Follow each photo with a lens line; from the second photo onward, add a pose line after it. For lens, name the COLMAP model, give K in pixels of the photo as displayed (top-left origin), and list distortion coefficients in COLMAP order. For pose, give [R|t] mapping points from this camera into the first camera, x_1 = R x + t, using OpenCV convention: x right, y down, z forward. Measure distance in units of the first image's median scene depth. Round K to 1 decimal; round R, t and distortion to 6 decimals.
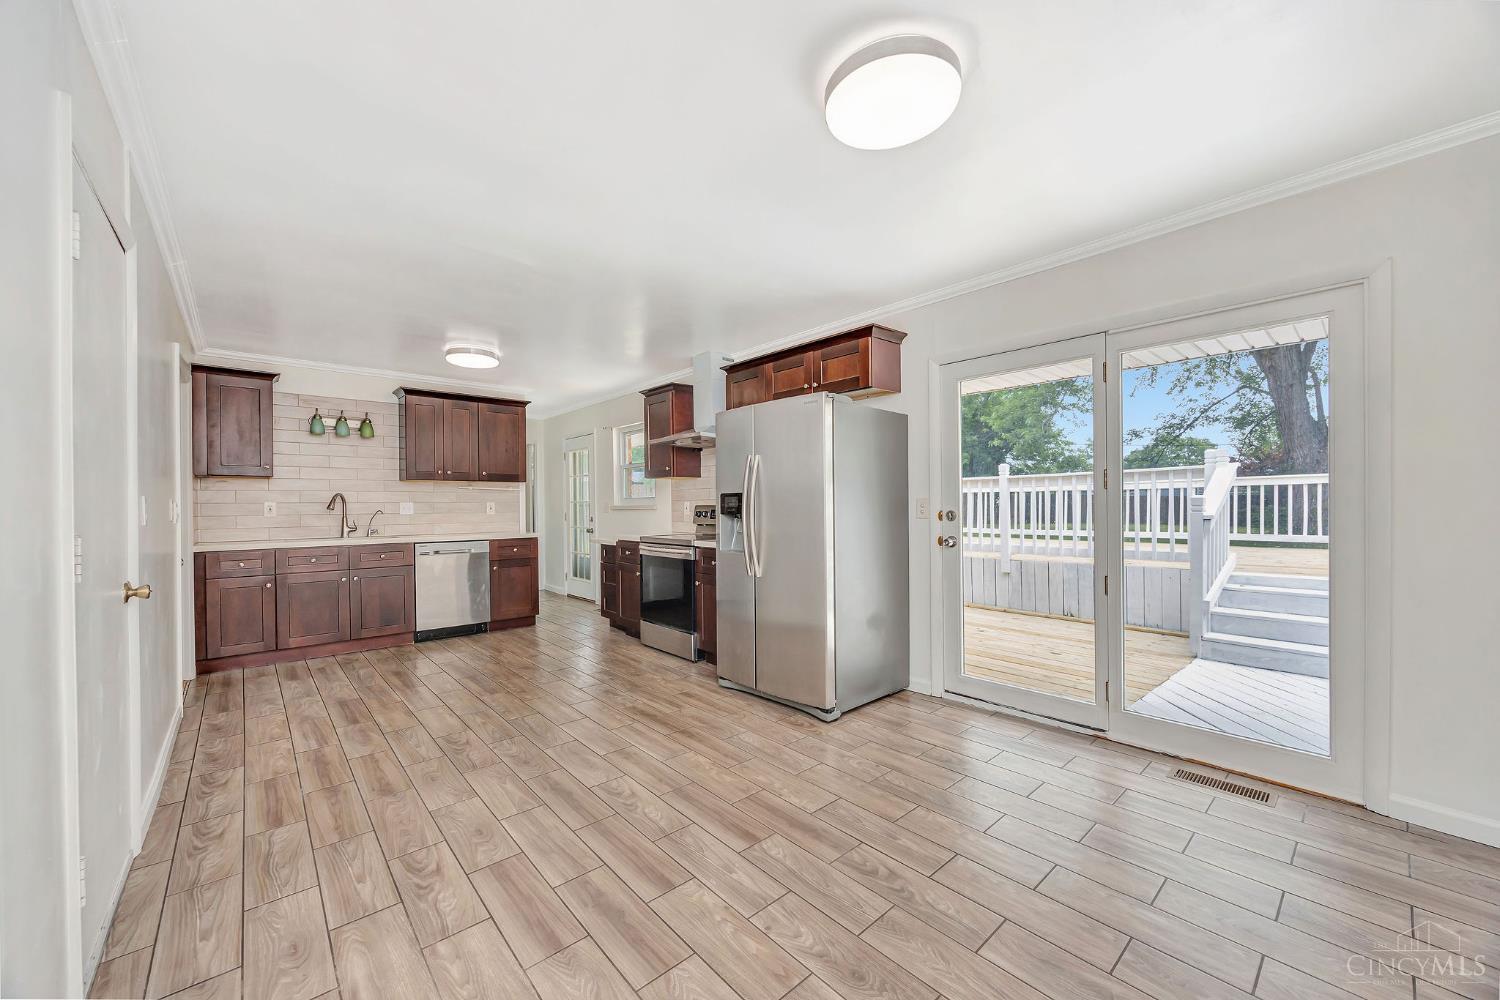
lens RADIAL K [[574.7, 0, 750.1], [0, 574.7, 510.0], [0, 0, 1]] dist [-0.000457, -0.000191]
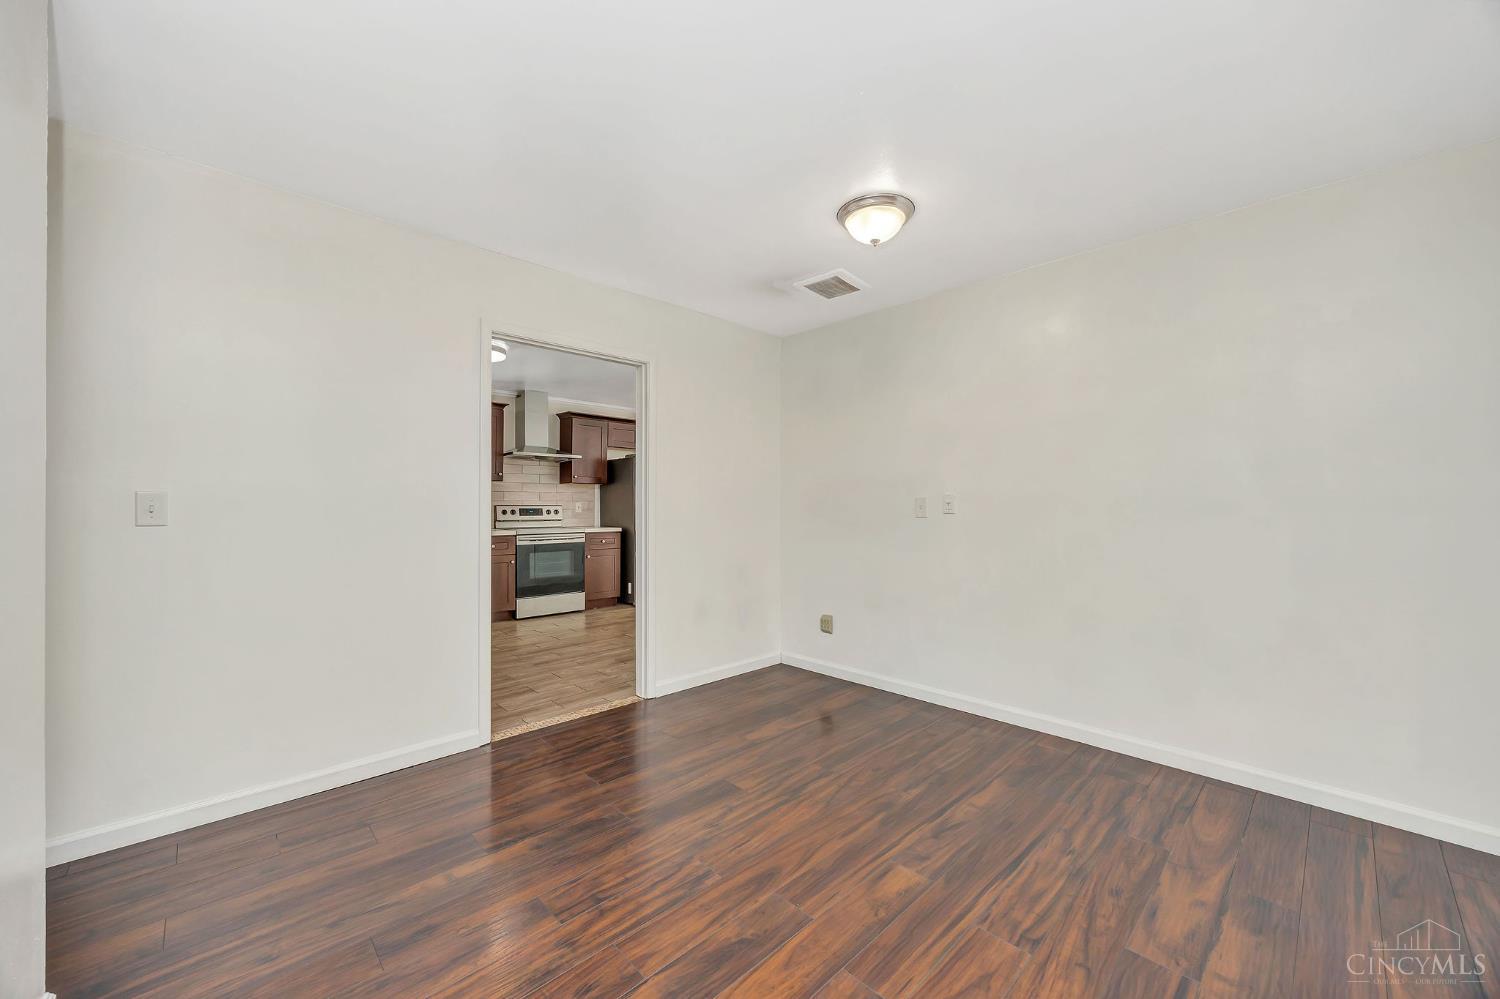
lens RADIAL K [[574.7, 0, 756.5], [0, 574.7, 503.9], [0, 0, 1]] dist [-0.000457, -0.000191]
pose [[-0.055789, 0.012500, 0.998364, -1.491773], [0.007113, 0.999901, -0.012122, 0.009296], [-0.998417, 0.006425, -0.055873, 0.592186]]
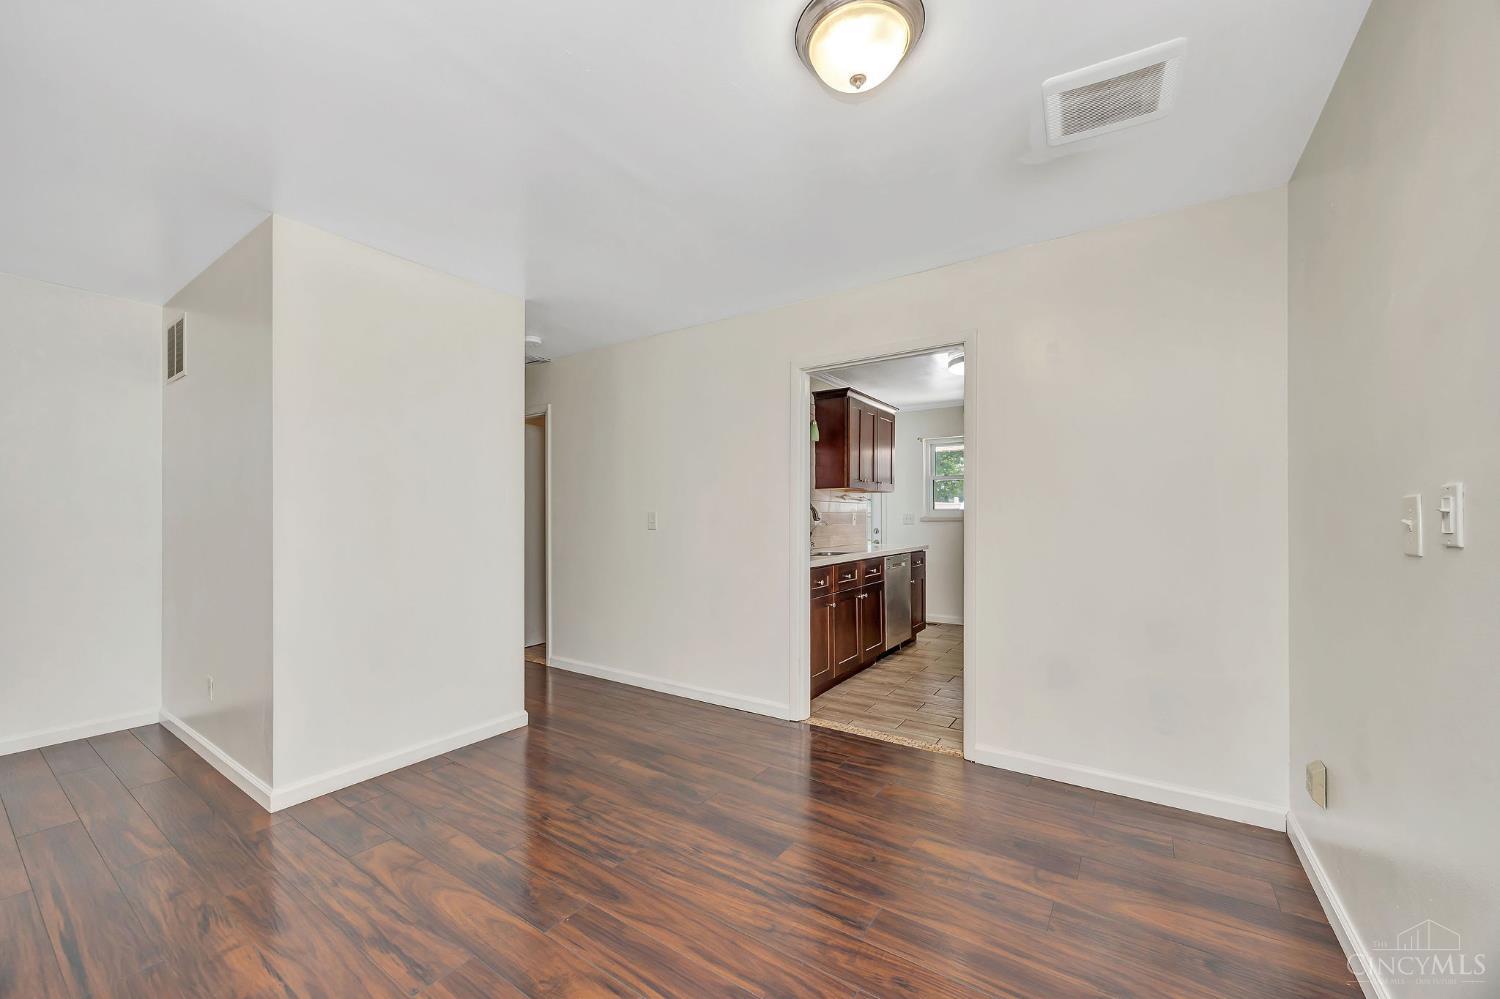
lens RADIAL K [[574.7, 0, 745.2], [0, 574.7, 514.1], [0, 0, 1]] dist [-0.000457, -0.000191]
pose [[0.968963, 0.007509, 0.247092, -1.107198], [-0.003769, 0.999871, -0.015602, 0.005578], [-0.247177, 0.014186, 0.968867, 0.158350]]
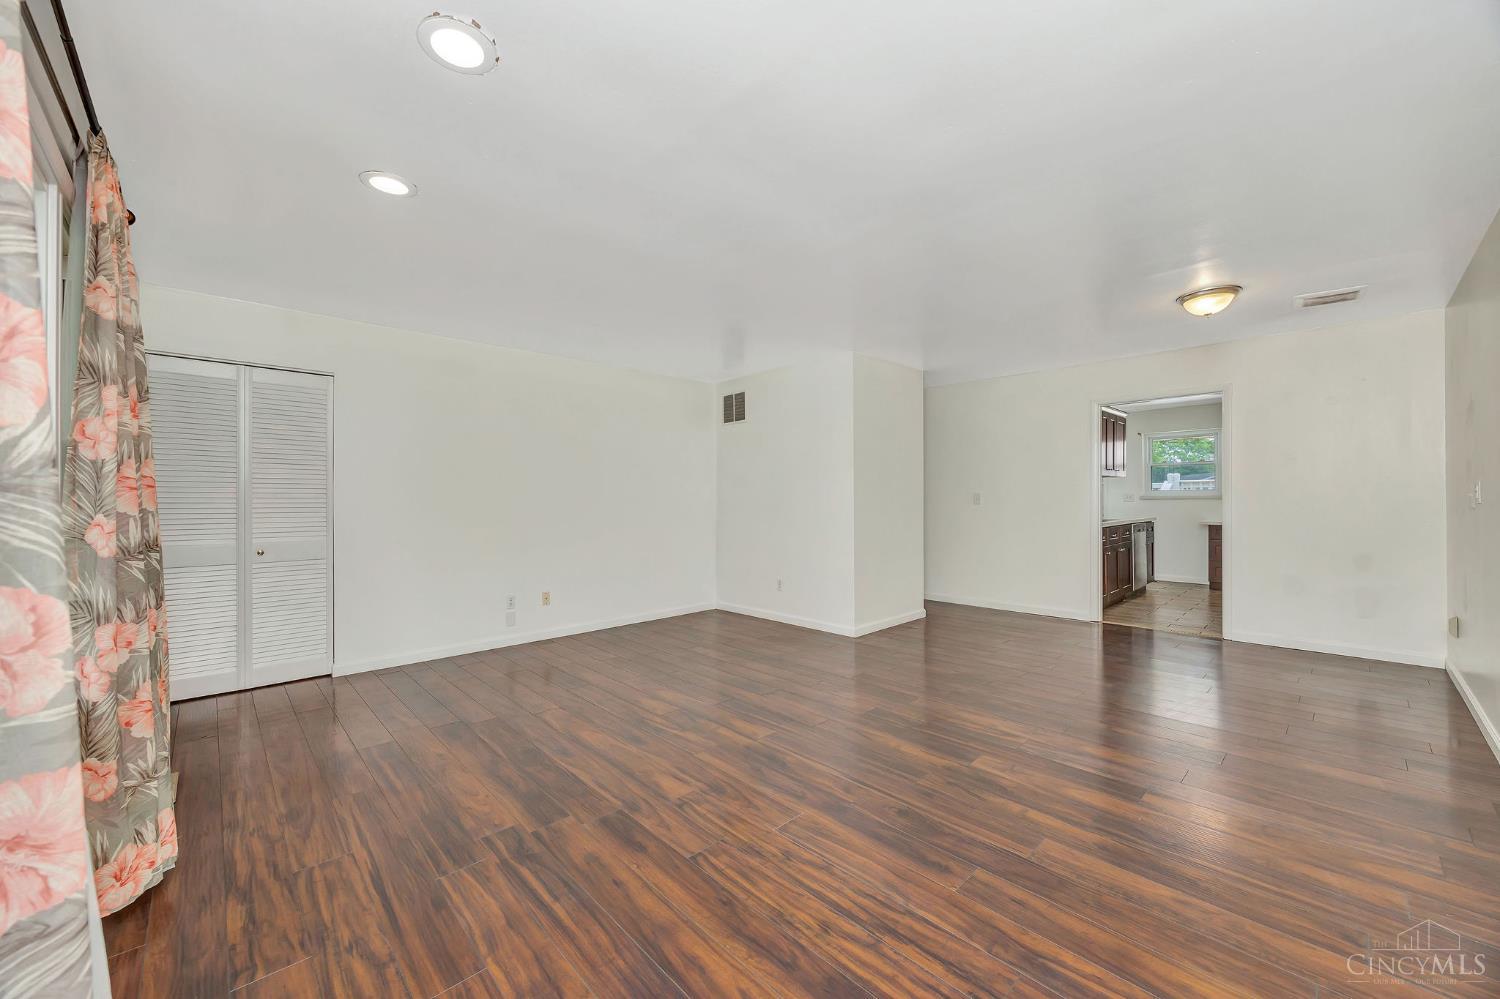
lens RADIAL K [[574.7, 0, 748.7], [0, 574.7, 498.5], [0, 0, 1]] dist [-0.000457, -0.000191]
pose [[0.999073, 0.001950, 0.042999, -1.617311], [-0.001558, 0.999957, -0.009143, 0.015326], [-0.043015, 0.009068, 0.999033, -0.291363]]
